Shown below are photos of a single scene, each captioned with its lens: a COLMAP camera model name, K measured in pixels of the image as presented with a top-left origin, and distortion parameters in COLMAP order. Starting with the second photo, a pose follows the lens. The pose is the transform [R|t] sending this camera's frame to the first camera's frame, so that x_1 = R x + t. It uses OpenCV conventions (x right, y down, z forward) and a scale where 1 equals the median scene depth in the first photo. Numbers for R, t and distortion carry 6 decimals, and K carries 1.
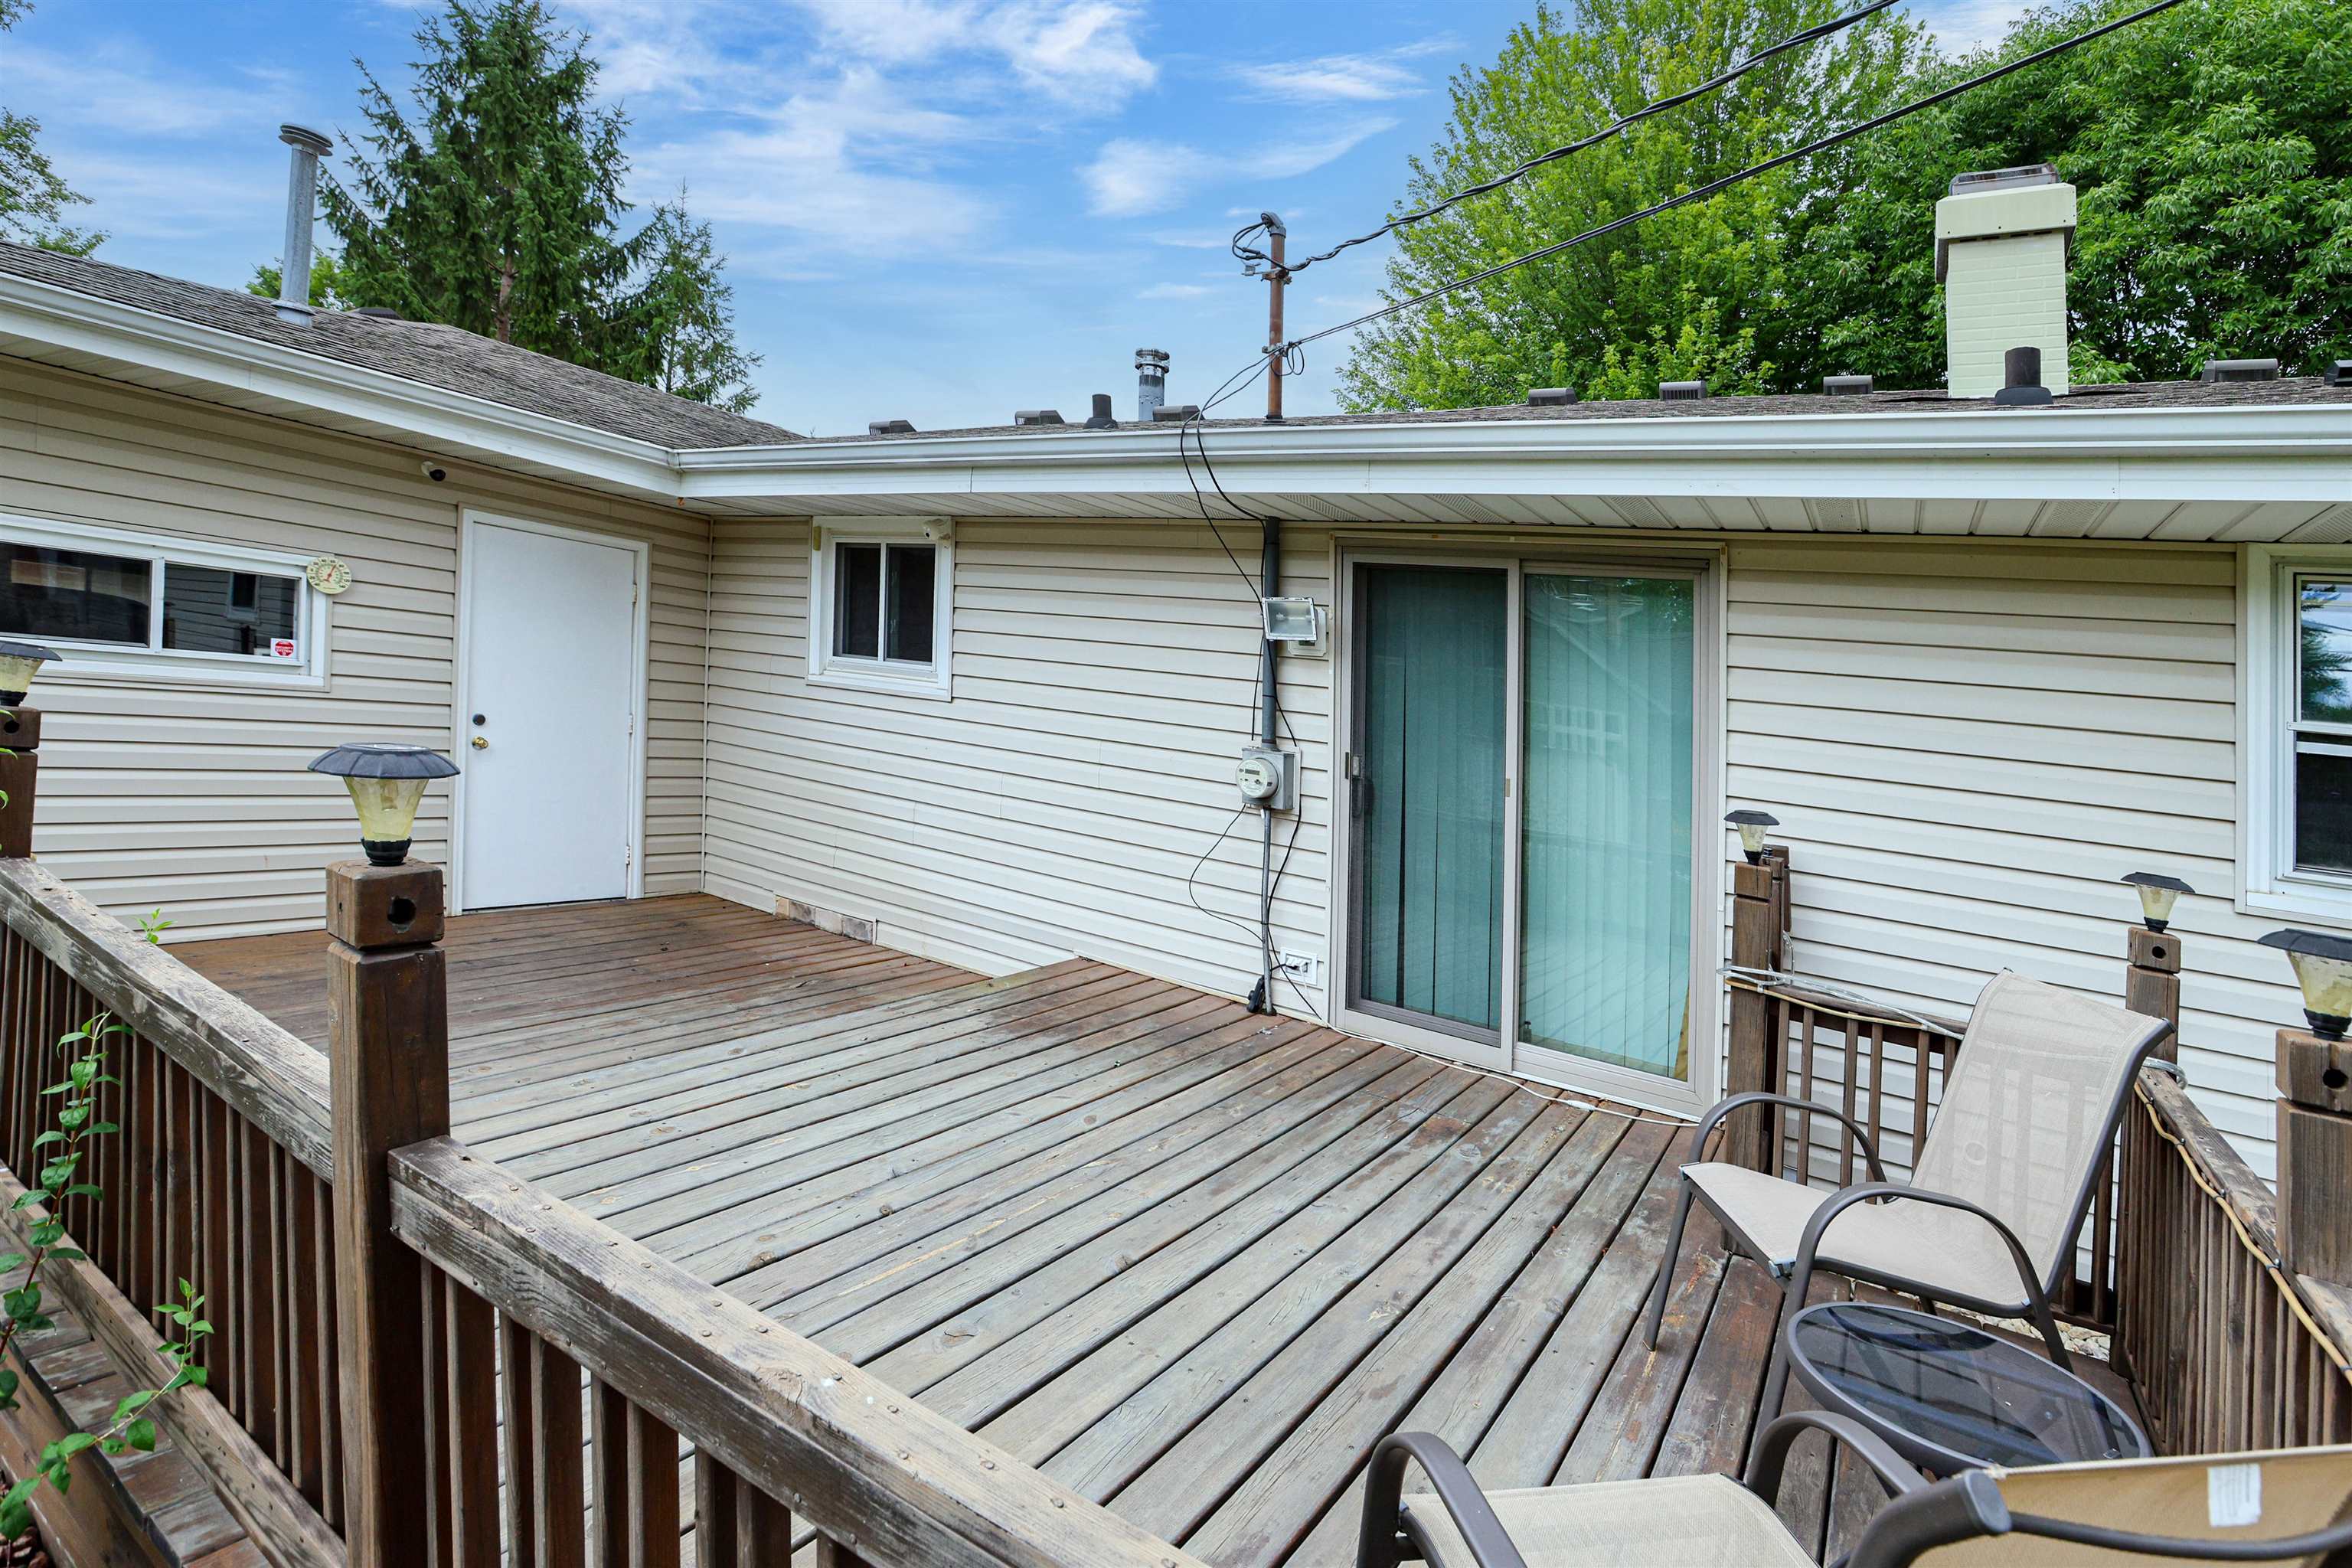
lens RADIAL K [[1090.1, 0, 1173.2], [0, 1090.1, 780.6], [0, 0, 1]] dist [-0.019397, 0.000256]
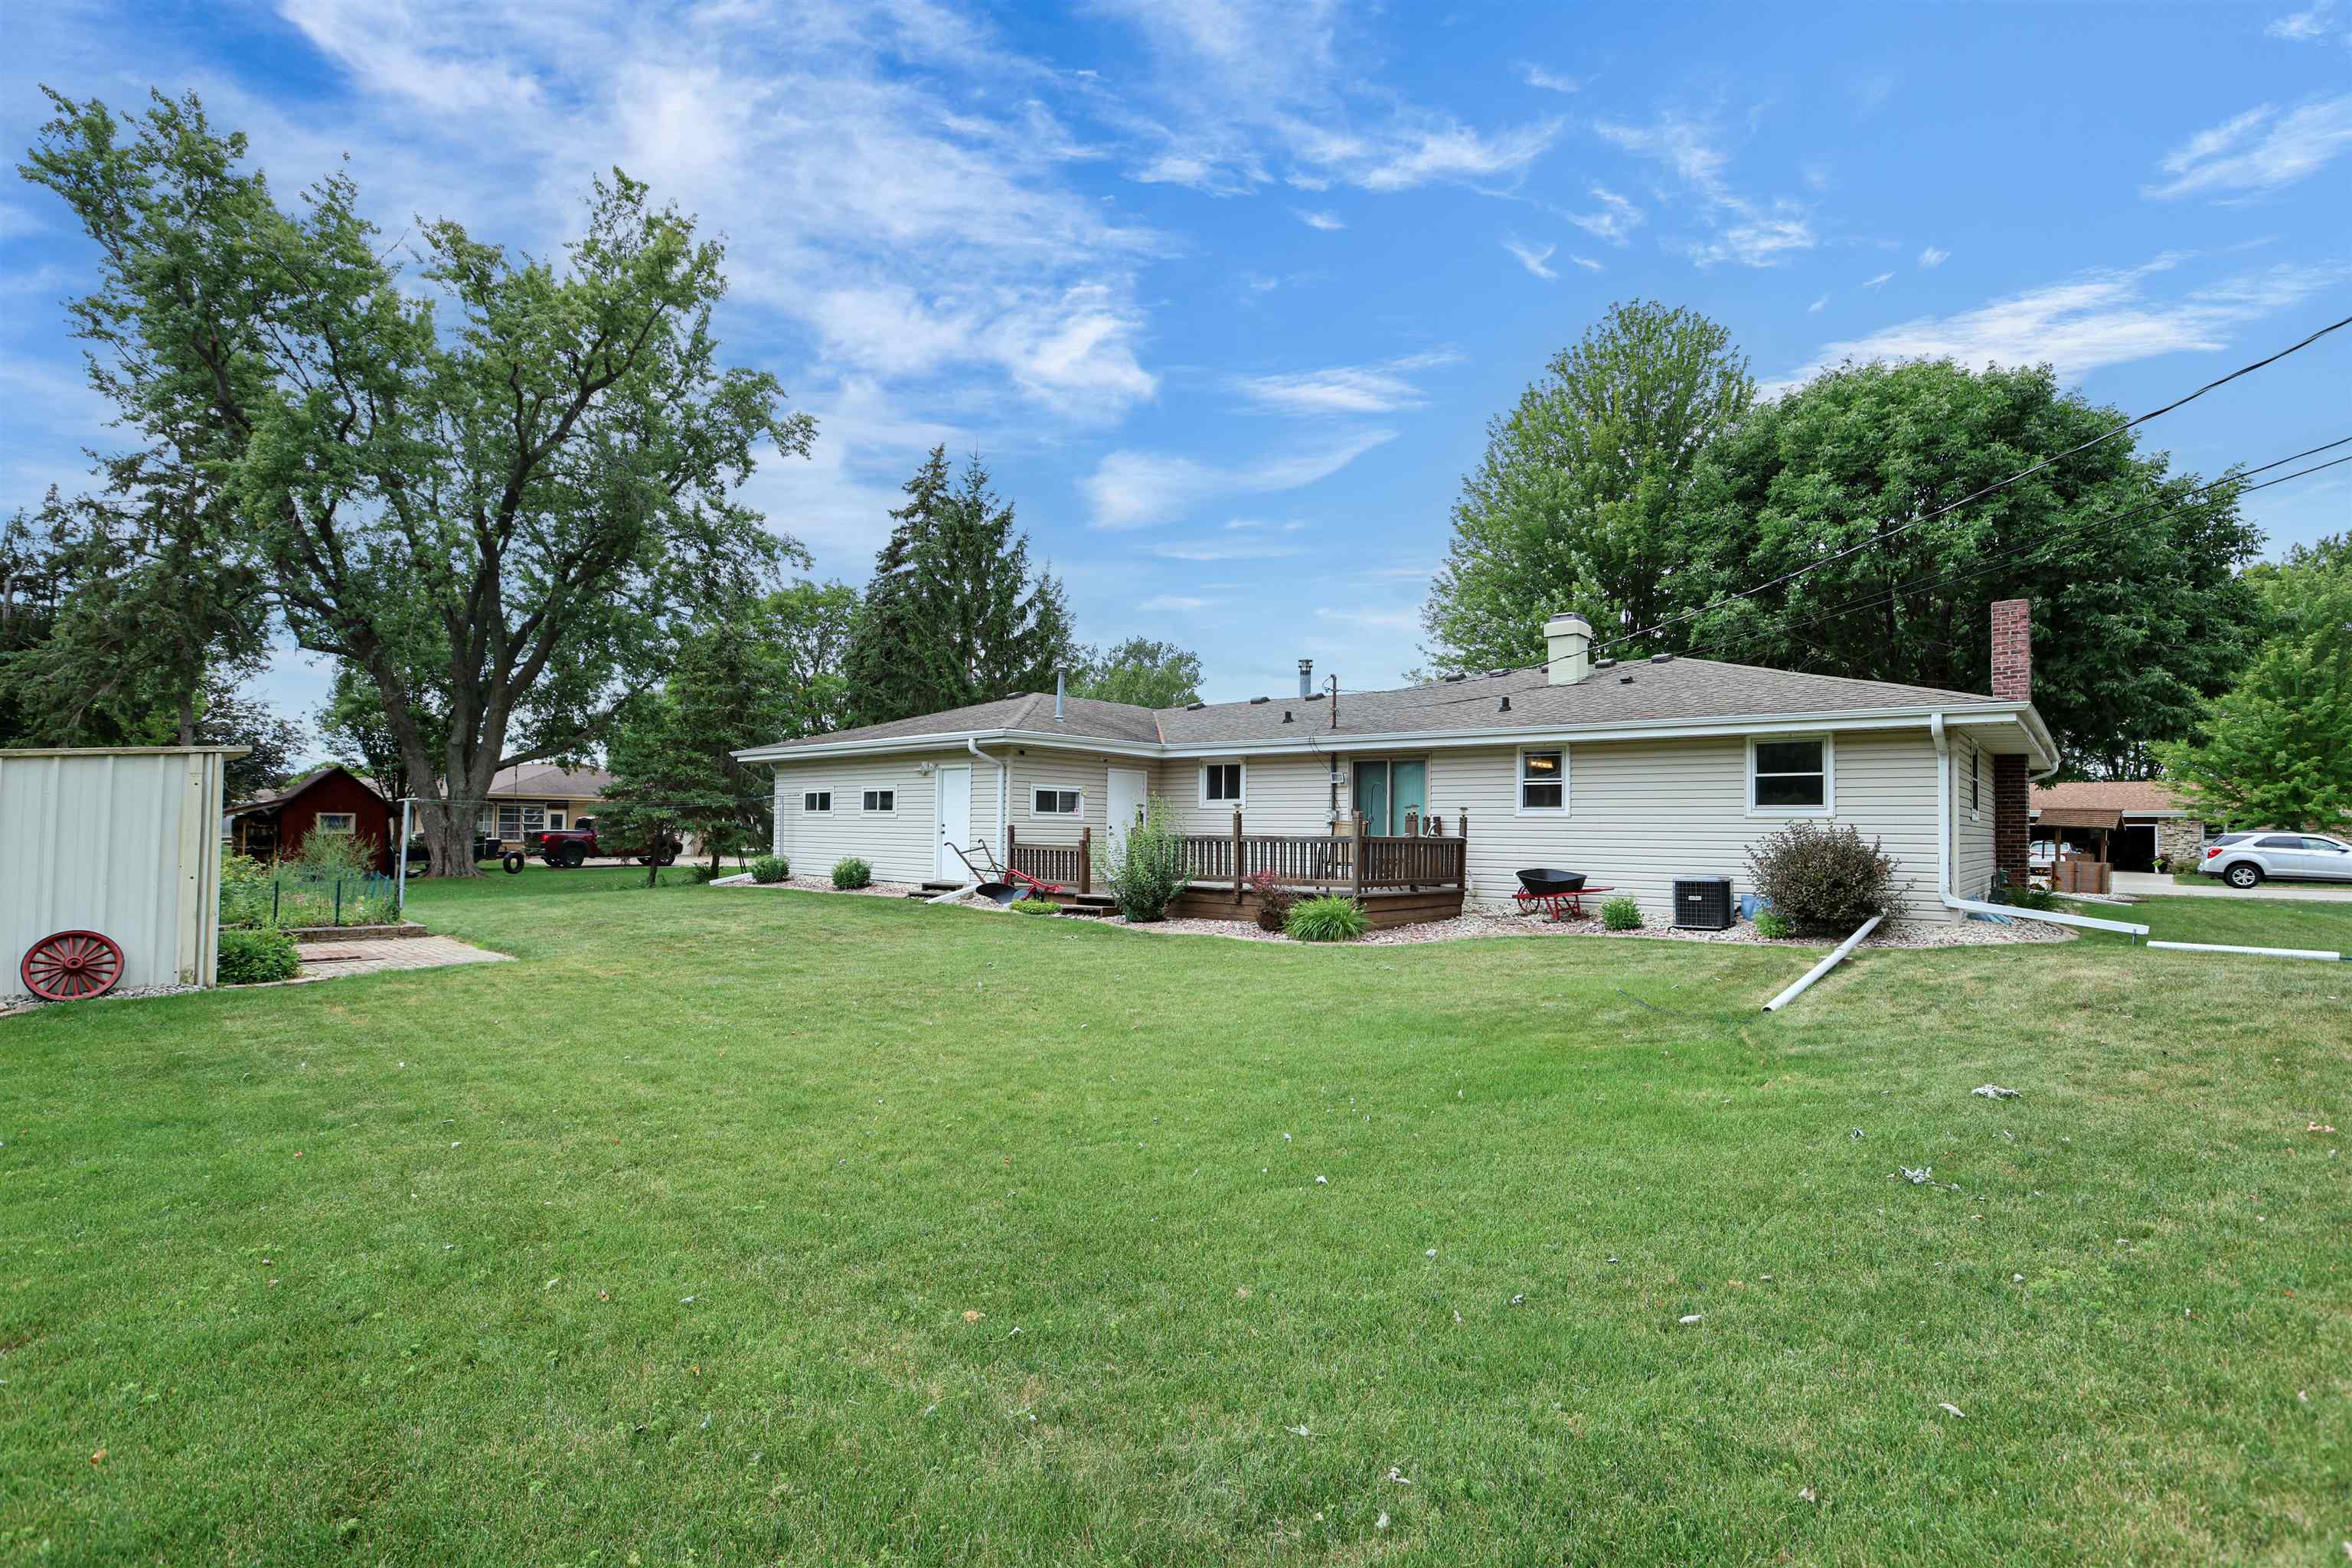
lens RADIAL K [[1090.1, 0, 1174.4], [0, 1090.1, 788.9], [0, 0, 1]] dist [-0.019397, 0.000256]
pose [[0.978224, -0.101957, -0.180784, 0.173304], [0.079316, 0.988554, -0.128337, 0.259428], [0.191800, 0.111203, 0.975114, -2.179104]]
